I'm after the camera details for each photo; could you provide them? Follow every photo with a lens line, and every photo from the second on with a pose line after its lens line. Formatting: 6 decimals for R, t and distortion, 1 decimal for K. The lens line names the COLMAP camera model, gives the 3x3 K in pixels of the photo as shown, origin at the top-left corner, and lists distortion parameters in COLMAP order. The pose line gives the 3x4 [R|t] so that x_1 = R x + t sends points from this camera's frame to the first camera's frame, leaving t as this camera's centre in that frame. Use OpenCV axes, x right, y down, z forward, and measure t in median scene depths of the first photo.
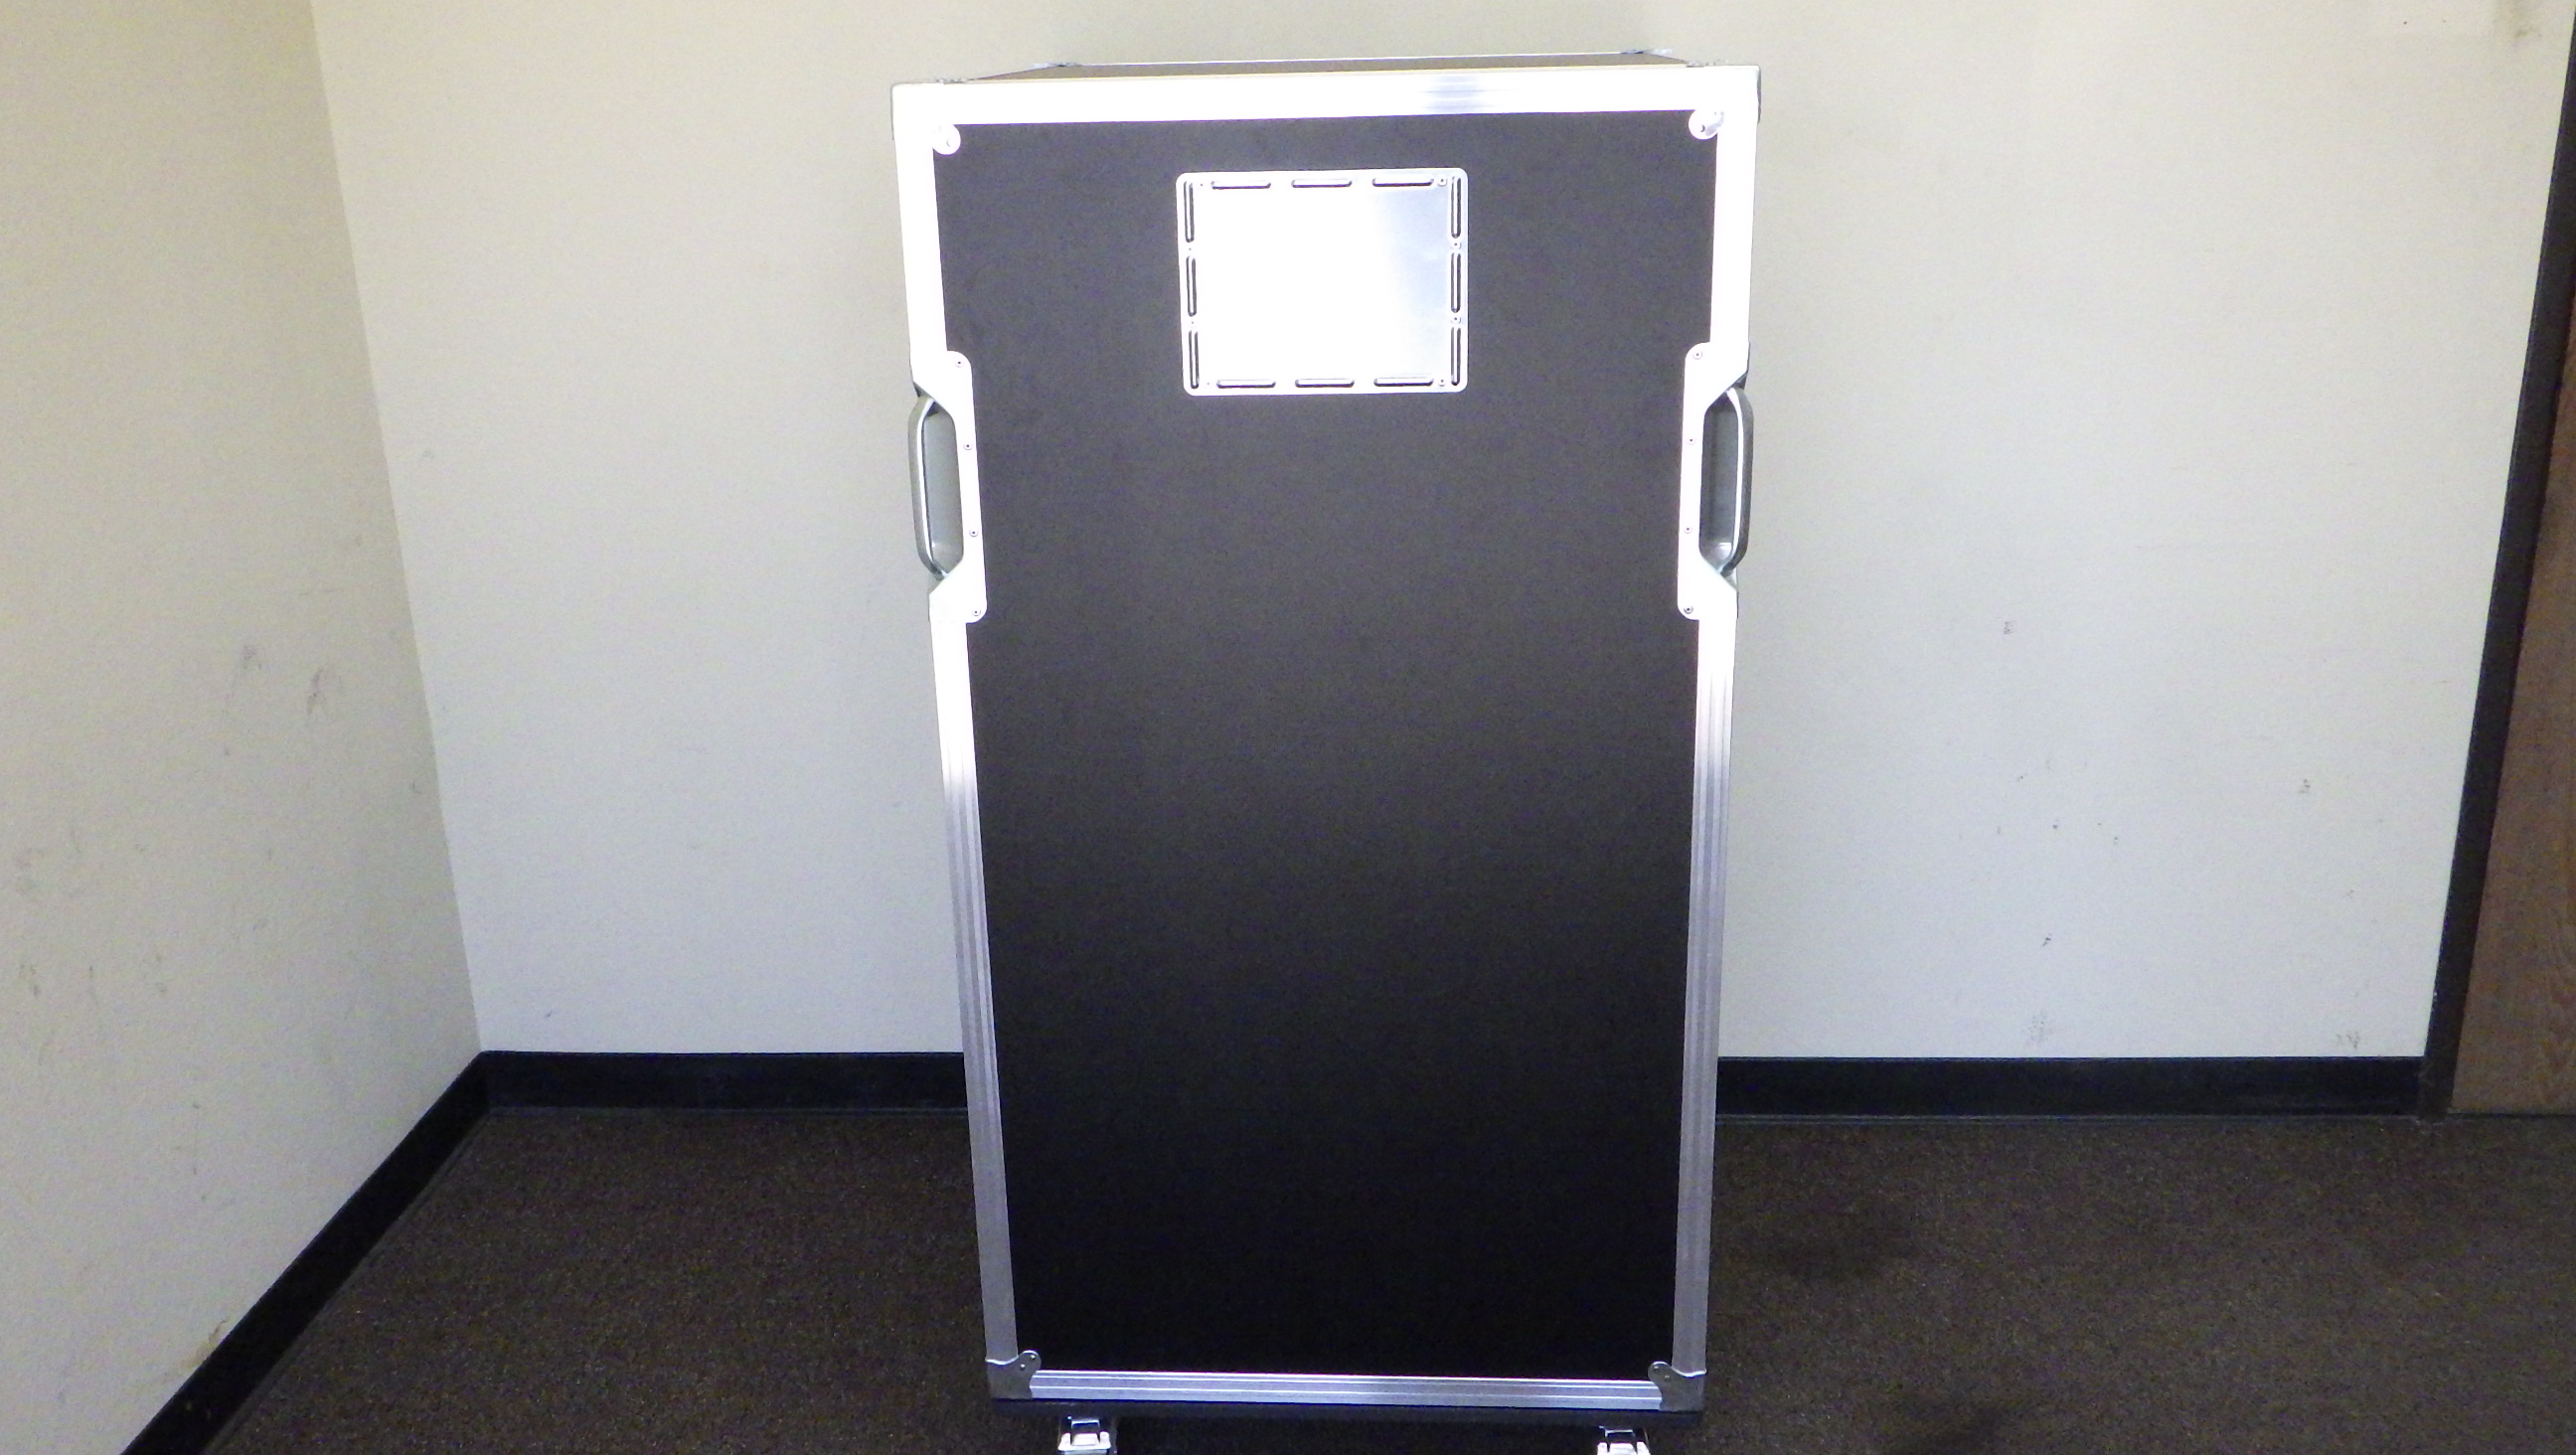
lens RADIAL K [[2153.2, 0, 1284.7], [0, 2153.2, 720.6], [0, 0, 1]] dist [0.003124, 0.004372]
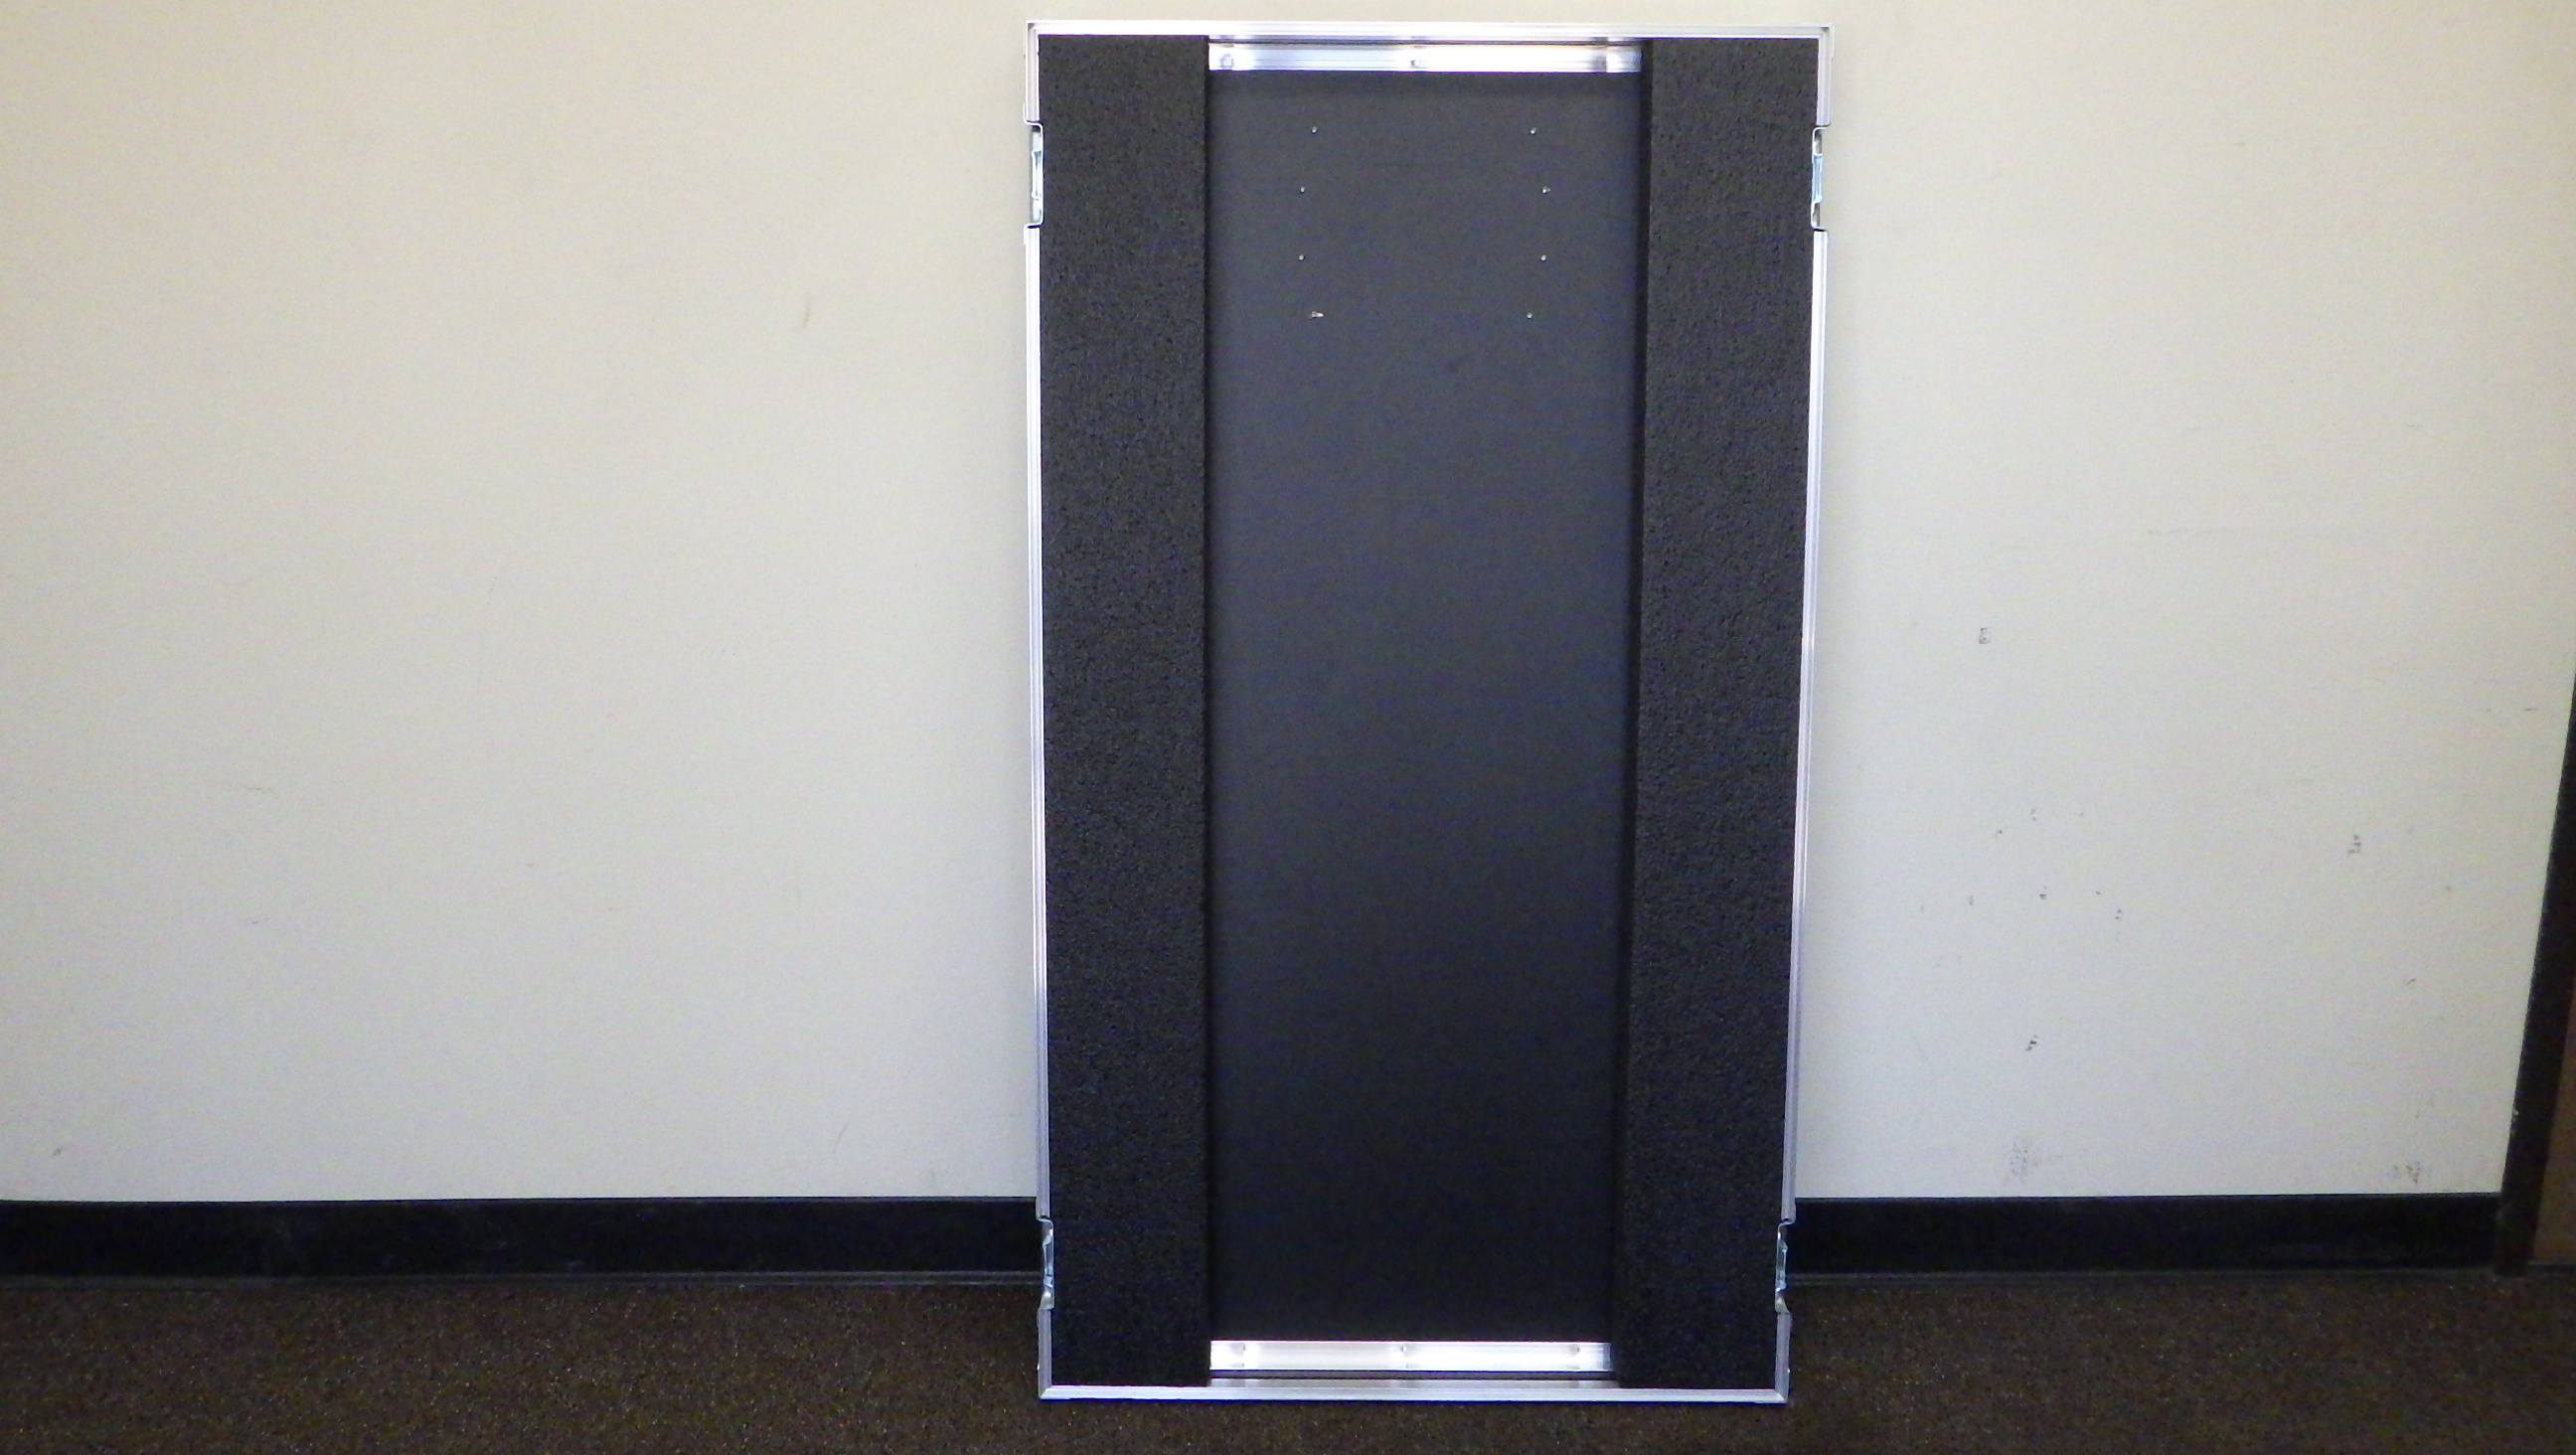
lens RADIAL K [[2153.2, 0, 1299.2], [0, 2153.2, 725.5], [0, 0, 1]] dist [0.003124, 0.004372]
pose [[0.997914, 0.008170, 0.064040, 0.038918], [-0.004192, 0.998067, -0.062013, 0.036245], [-0.064423, 0.061615, 0.996019, 0.234515]]
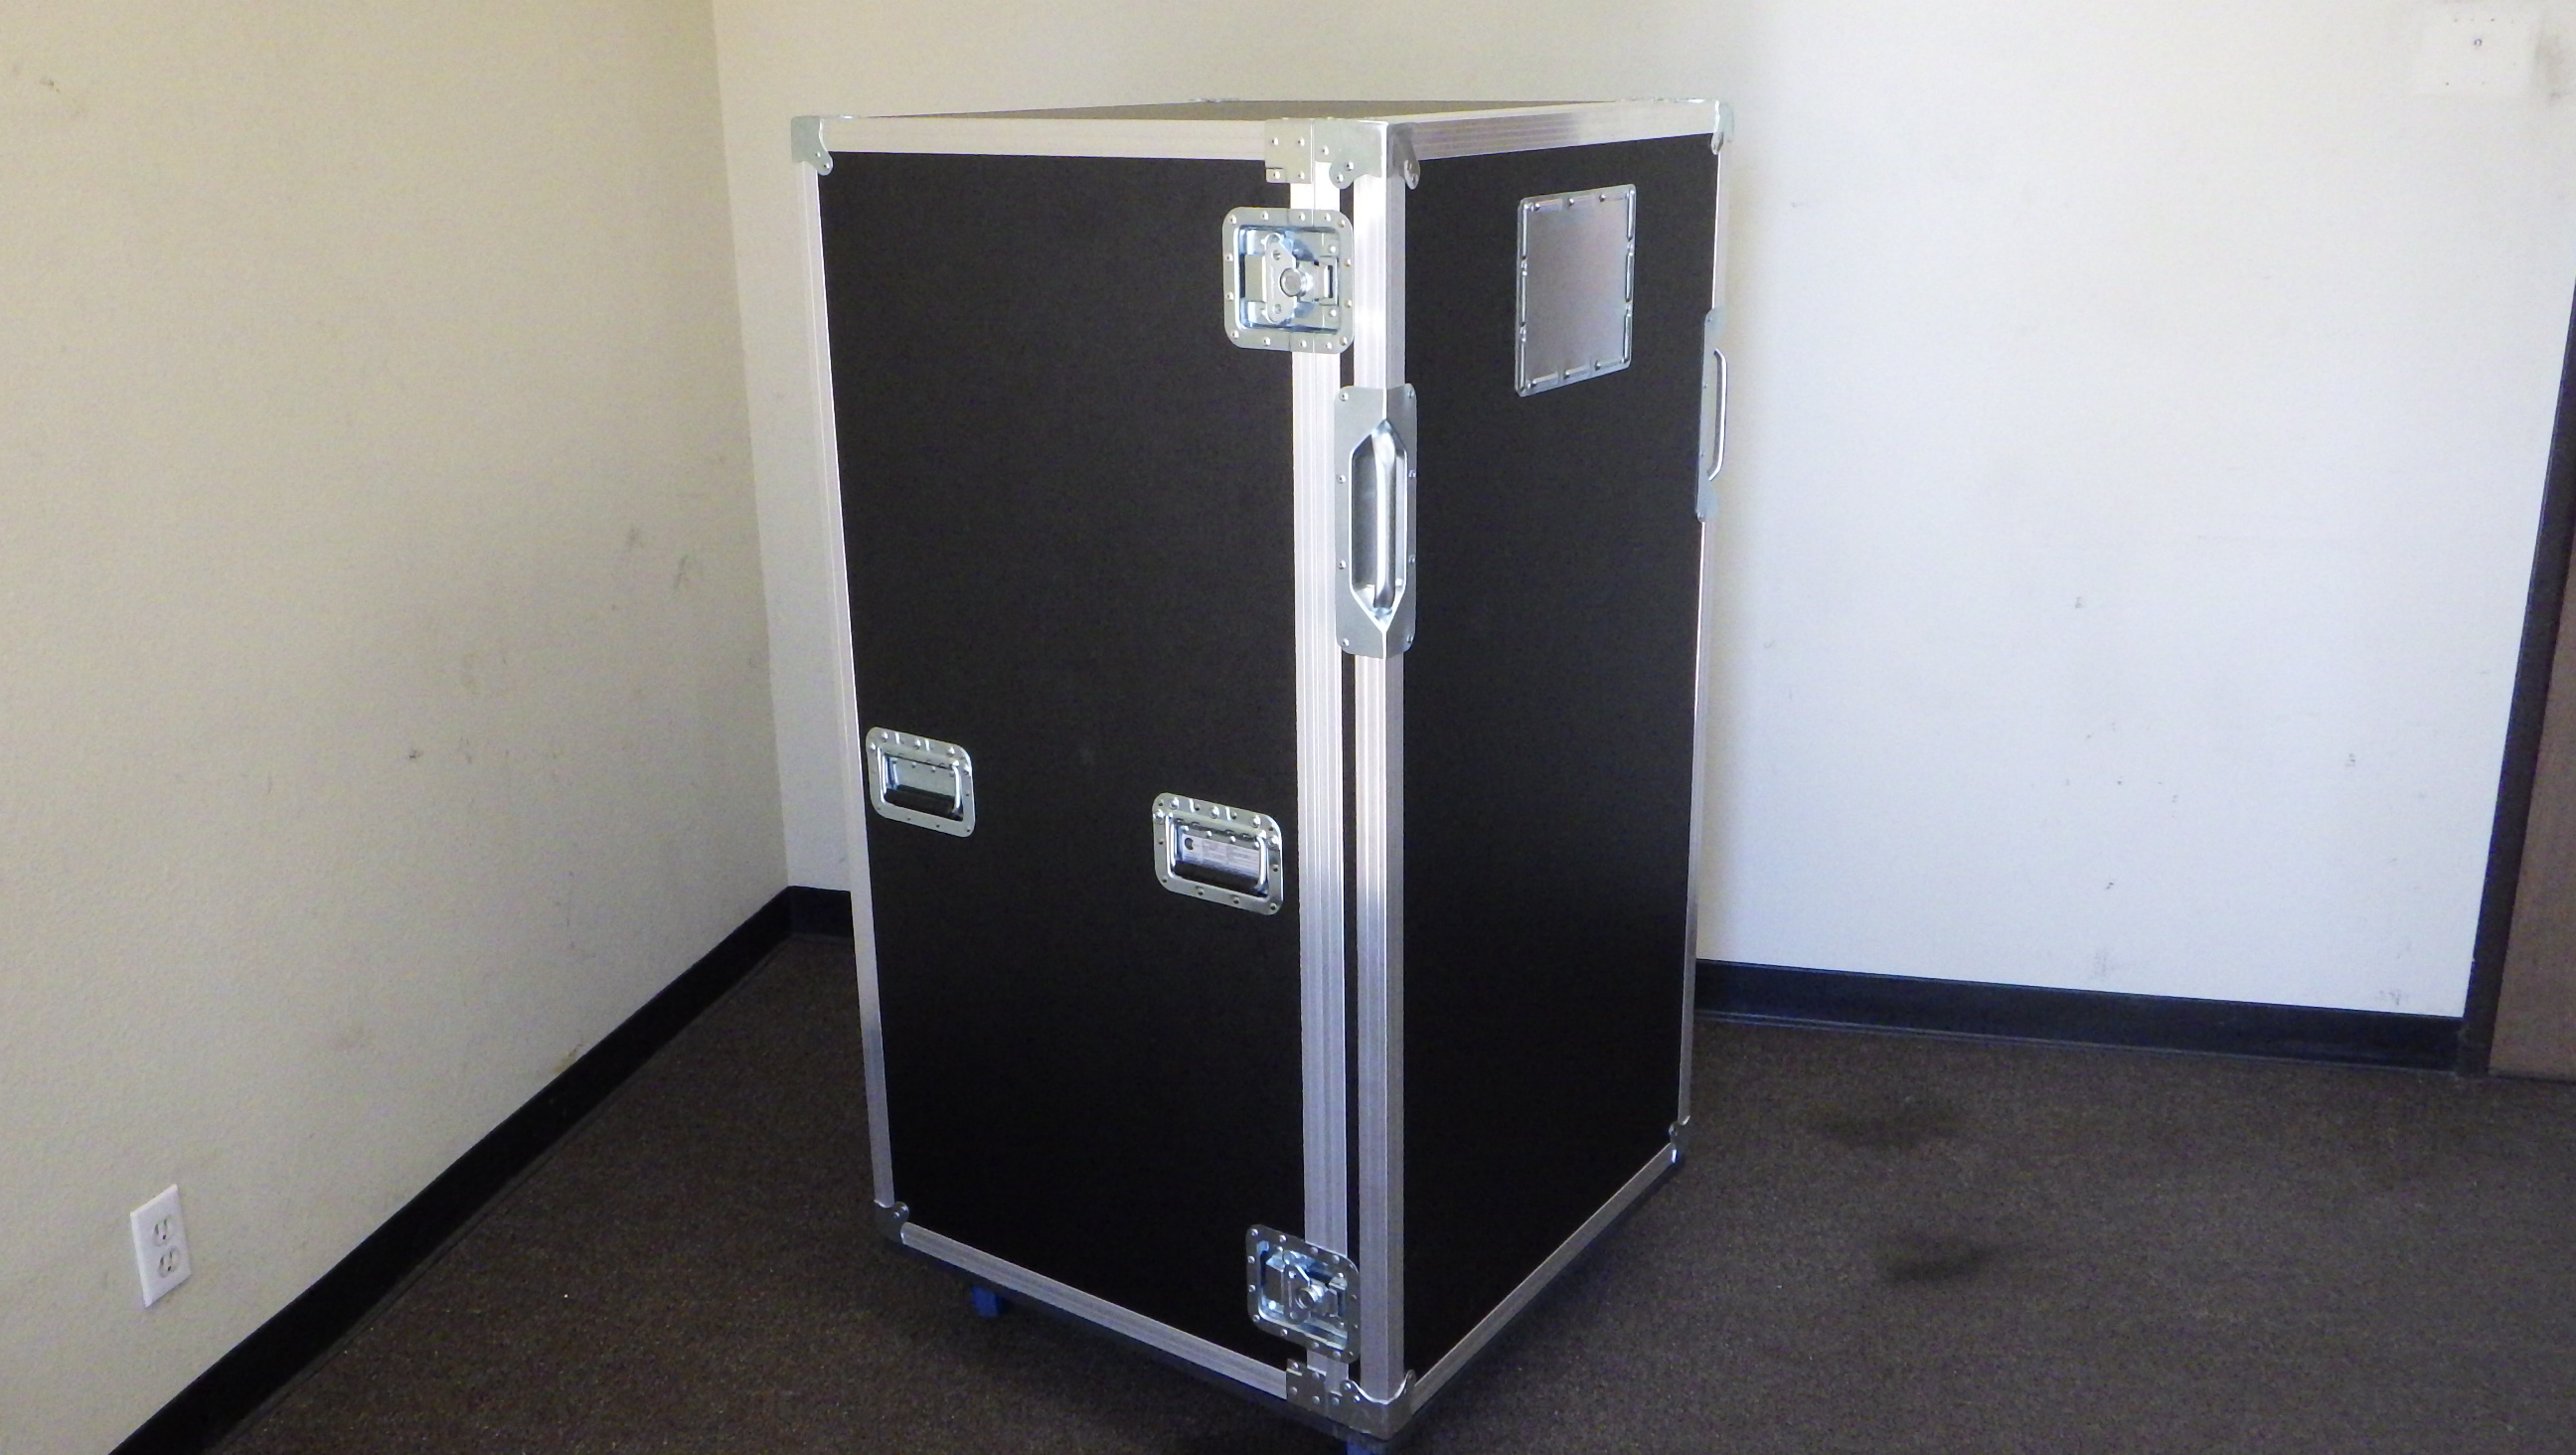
lens RADIAL K [[2153.2, 0, 1285.4], [0, 2153.2, 727.6], [0, 0, 1]] dist [0.003124, 0.004372]
pose [[0.986450, 0.065016, -0.150633, 0.090932], [-0.067666, 0.997629, -0.012530, 0.062702], [0.149461, 0.022552, 0.988510, -0.184682]]
